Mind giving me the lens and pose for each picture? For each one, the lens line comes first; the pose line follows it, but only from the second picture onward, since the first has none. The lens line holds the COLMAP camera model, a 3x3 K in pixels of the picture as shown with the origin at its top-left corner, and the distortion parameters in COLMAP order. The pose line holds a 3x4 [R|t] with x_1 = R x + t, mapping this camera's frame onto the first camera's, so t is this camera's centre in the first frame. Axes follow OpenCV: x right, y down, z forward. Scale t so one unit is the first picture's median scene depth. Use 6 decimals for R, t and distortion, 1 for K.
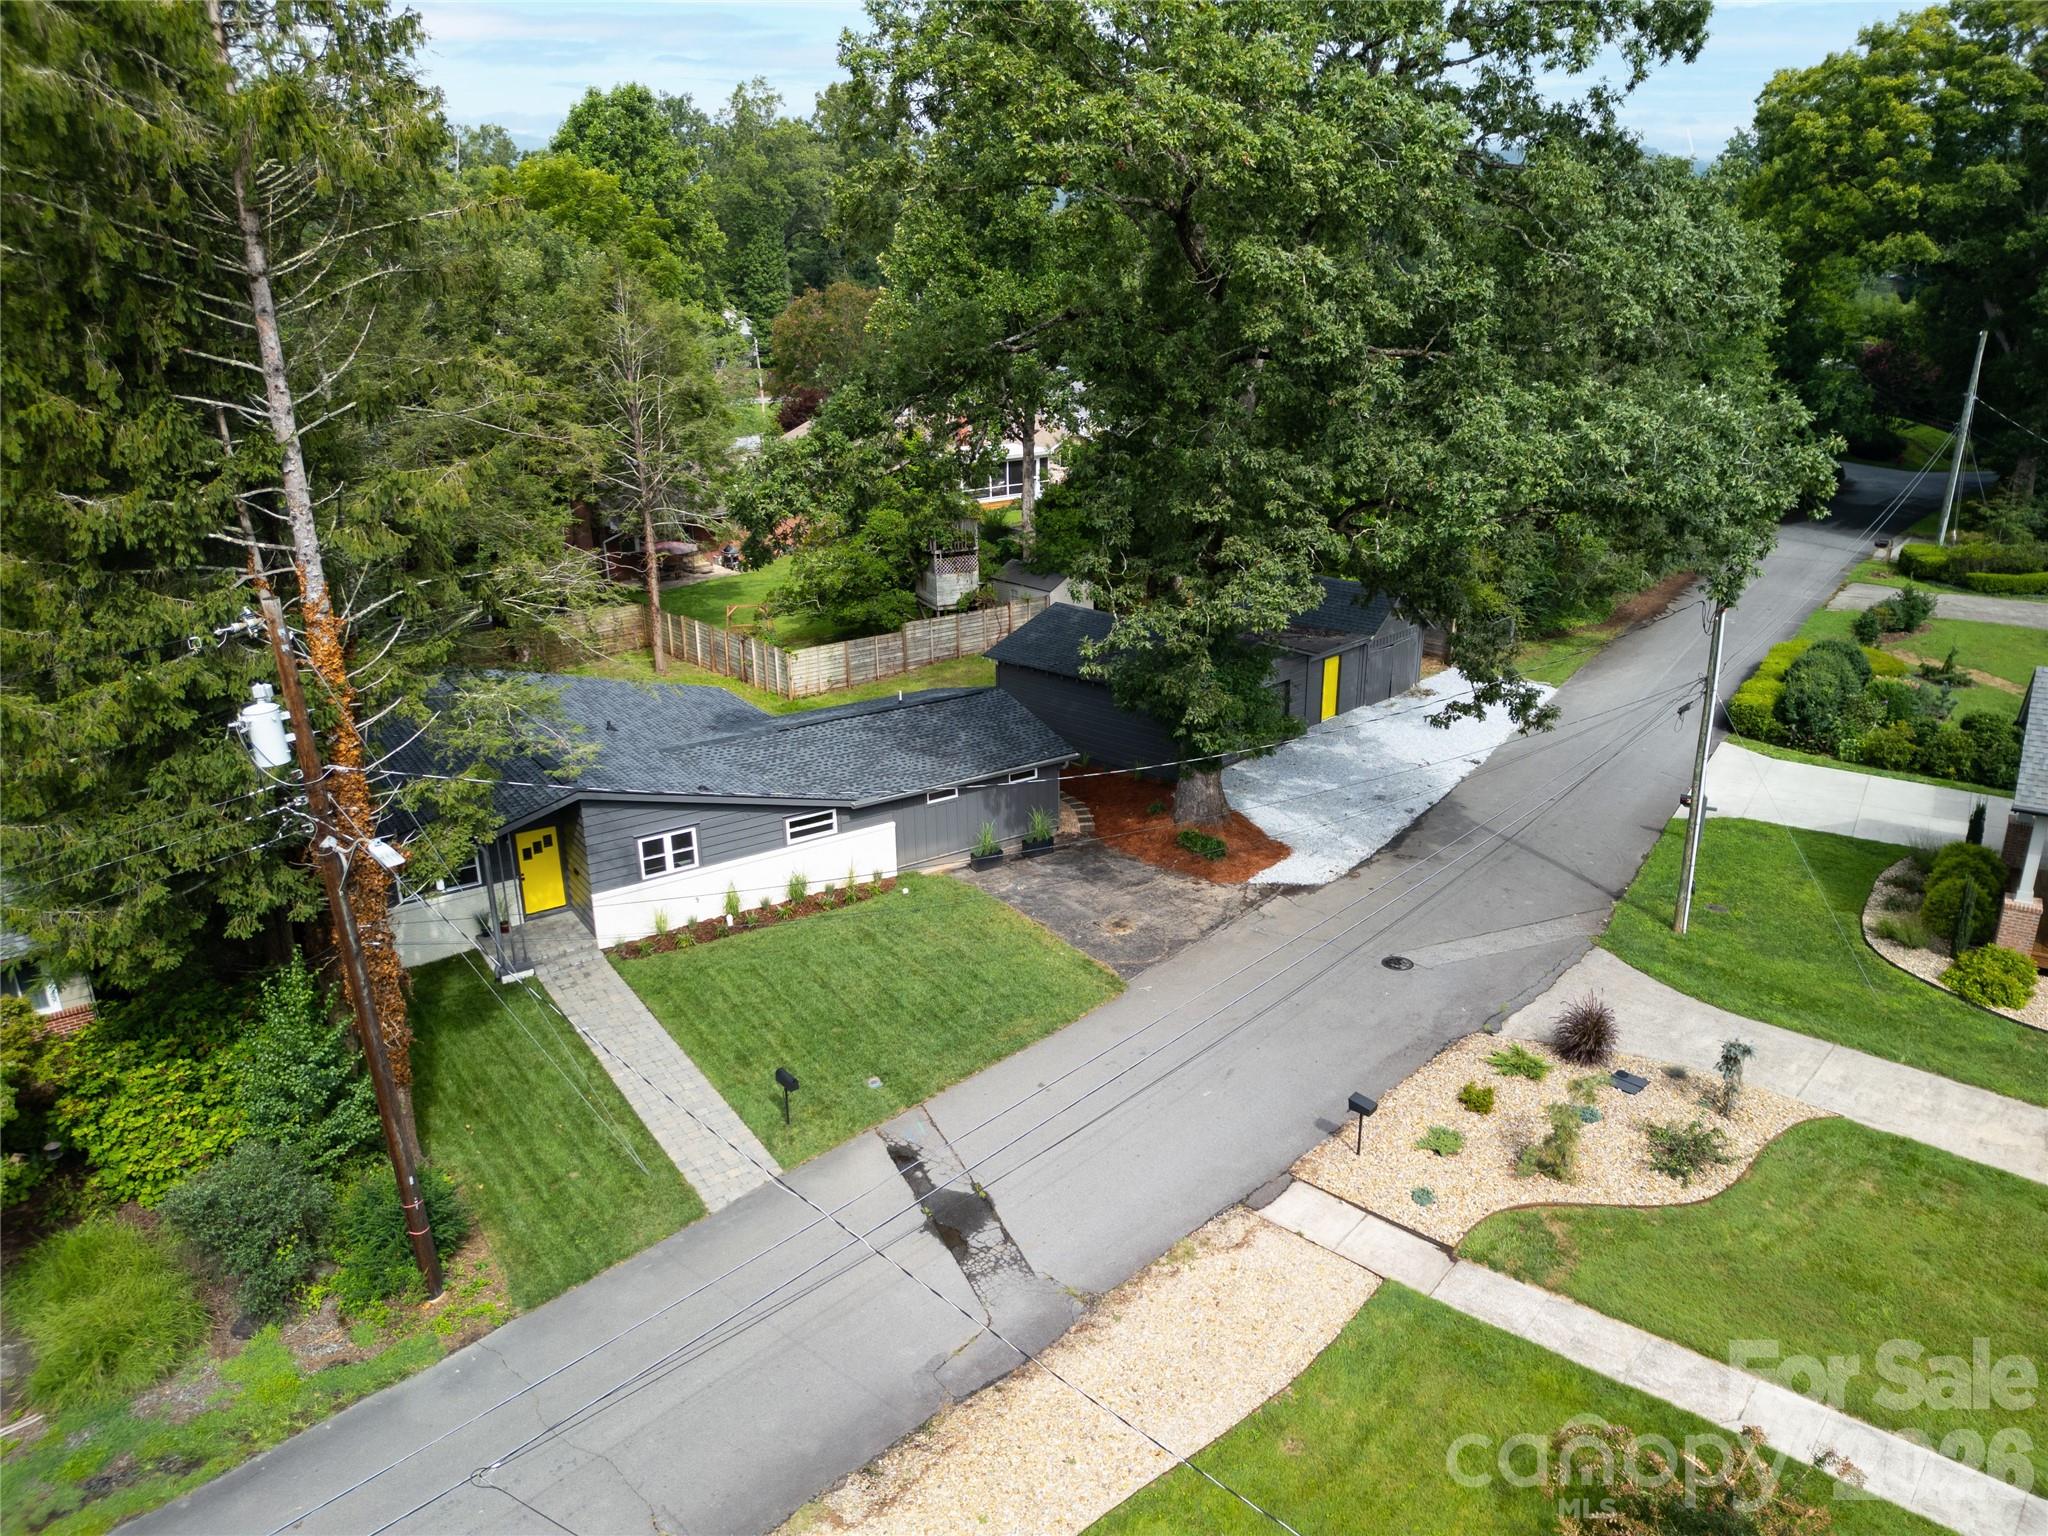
lens RADIAL K [[1427.5, 0, 1010.9], [0, 1427.5, 778.4], [0, 0, 1]] dist [0.099845, -0.103408]
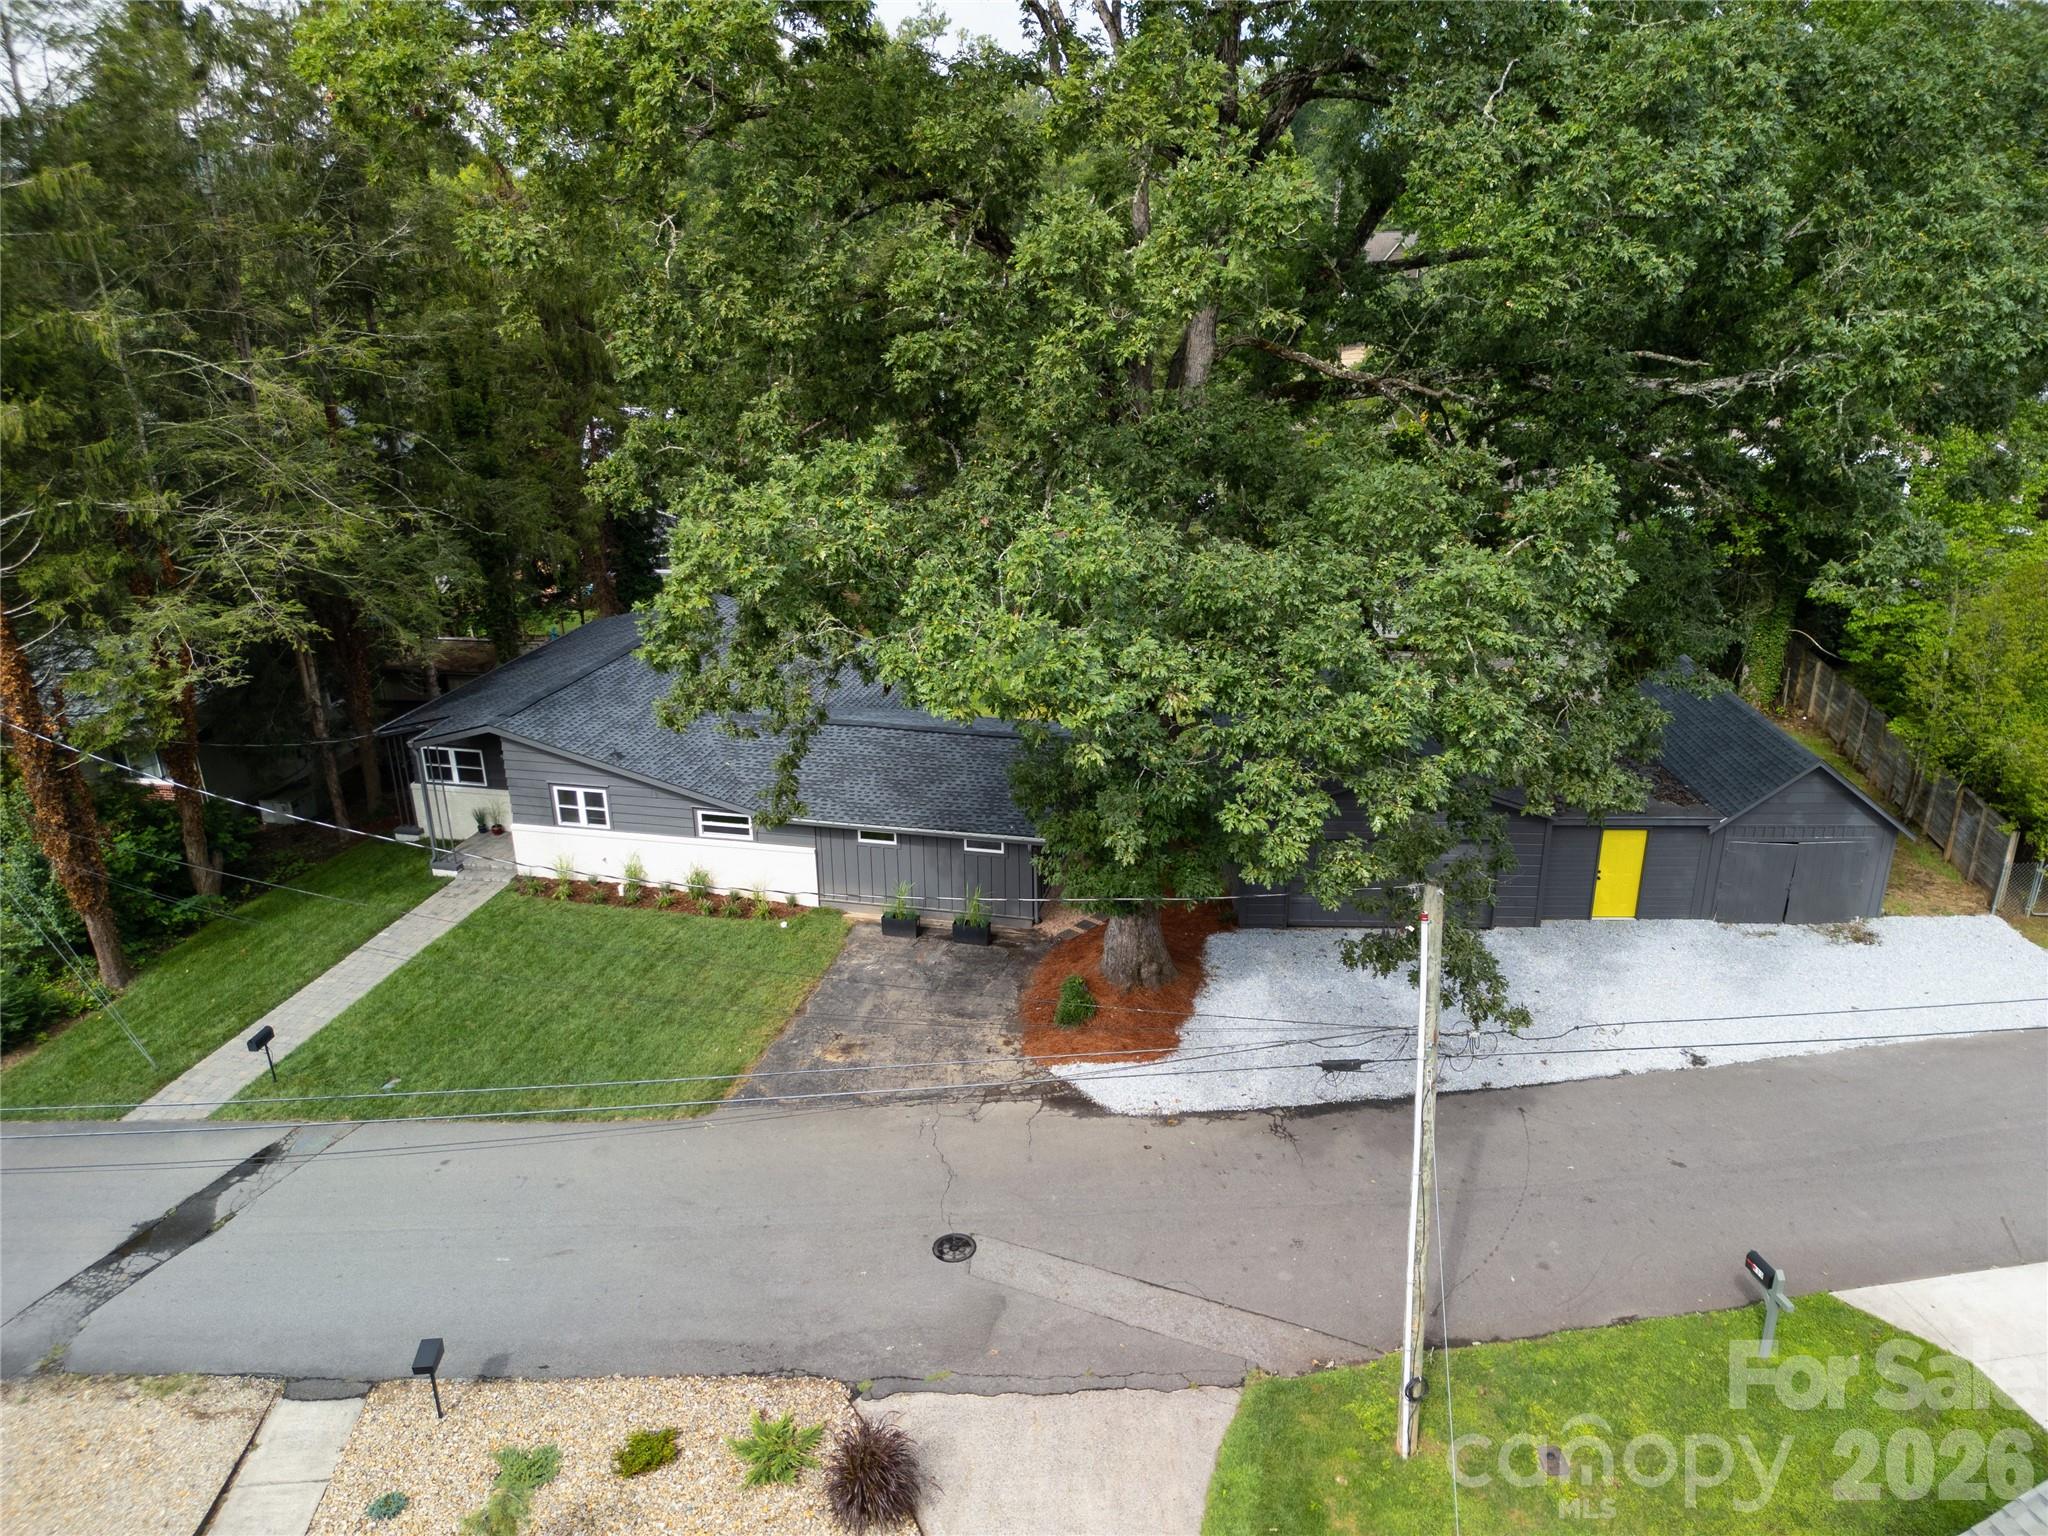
lens RADIAL K [[1427.5, 0, 1010.9], [0, 1427.5, 778.4], [0, 0, 1]] dist [0.099845, -0.103408]
pose [[0.682839, 0.271585, -0.678213, 0.657770], [-0.237344, 0.960446, 0.145640, -0.188886], [0.690941, 0.061521, 0.720289, 0.463699]]
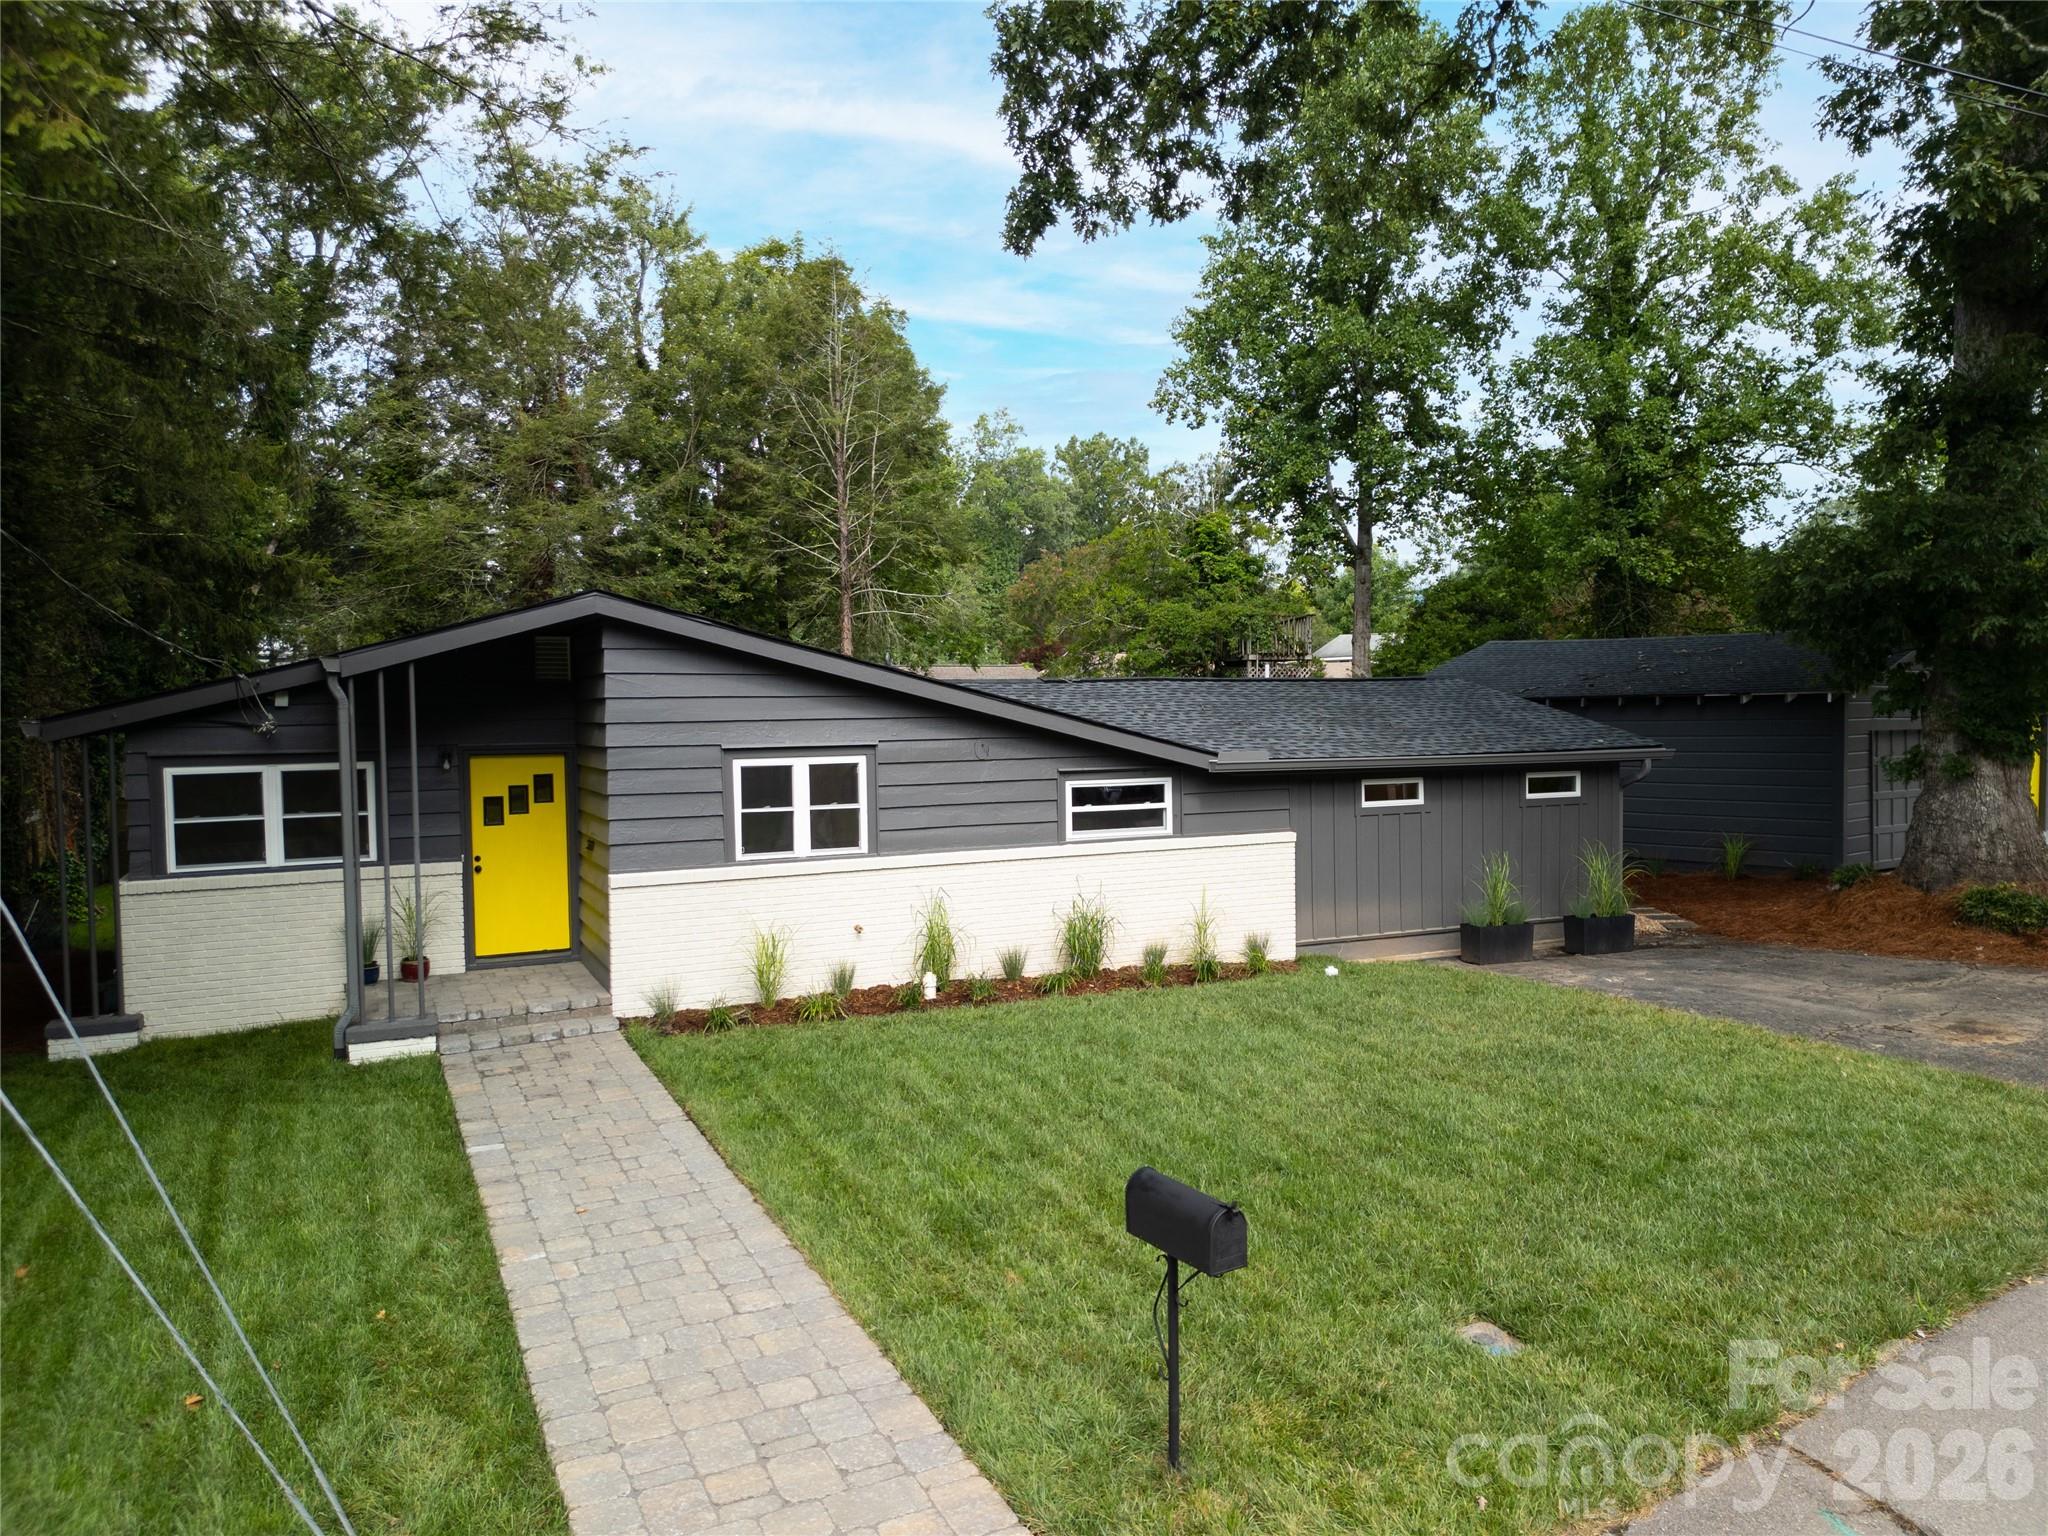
lens RADIAL K [[1427.5, 0, 1010.9], [0, 1427.5, 778.4], [0, 0, 1]] dist [0.099845, -0.103408]
pose [[0.990045, 0.009687, -0.140420, -0.115575], [-0.049008, 0.958928, -0.279384, 0.158115], [0.131946, 0.283485, 0.949856, 0.594542]]
